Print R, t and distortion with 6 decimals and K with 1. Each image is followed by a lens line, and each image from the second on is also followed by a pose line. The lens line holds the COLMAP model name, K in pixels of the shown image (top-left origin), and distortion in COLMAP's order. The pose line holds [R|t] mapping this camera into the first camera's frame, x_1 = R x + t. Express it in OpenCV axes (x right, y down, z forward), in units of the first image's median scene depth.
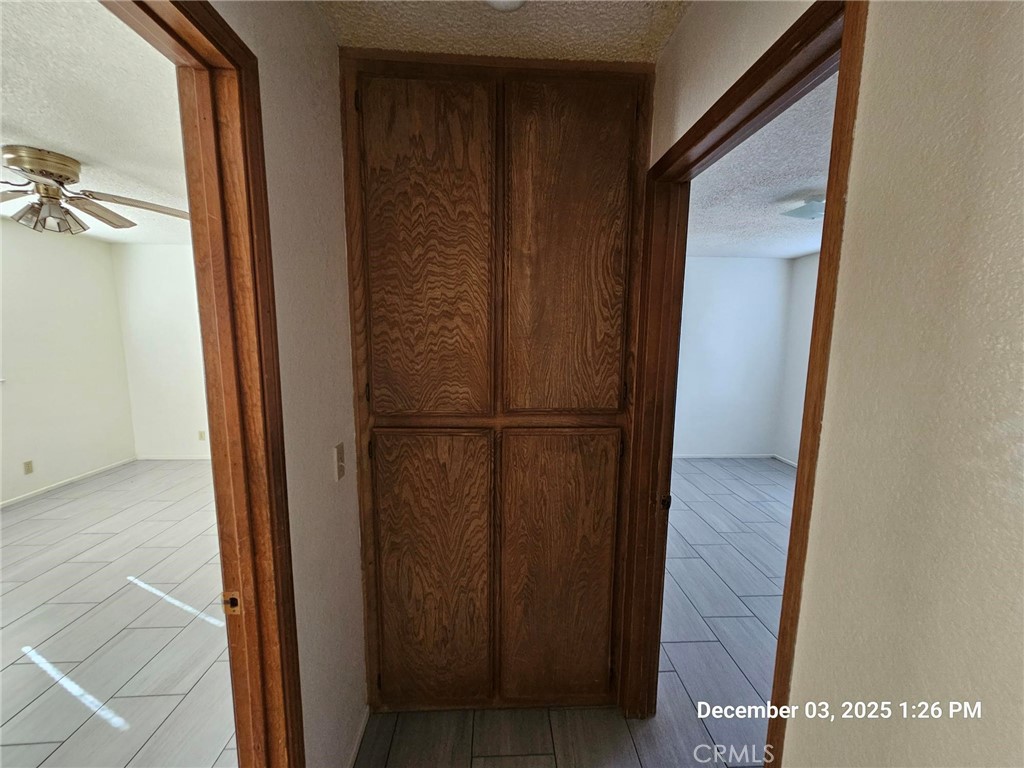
lens RADIAL K [[414.2, 0, 511.0], [0, 414.2, 384.4], [0, 0, 1]] dist [-0.003443, 0.000543]
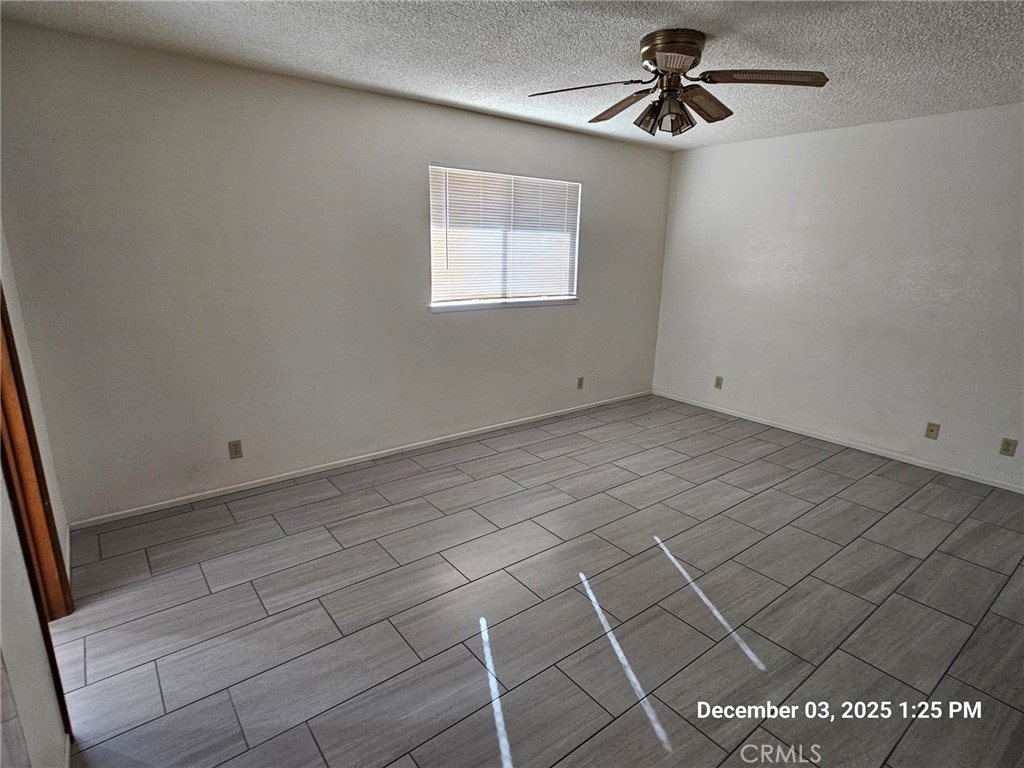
lens RADIAL K [[543.0, 0, 510.7], [0, 543.0, 387.8], [0, 0, 1]] dist [-0.000817, -0.000332]
pose [[0.568896, 0.212627, -0.794448, -0.287730], [-0.122809, 0.977133, 0.173578, -0.009998], [0.813188, -0.001183, 0.582000, 0.083675]]
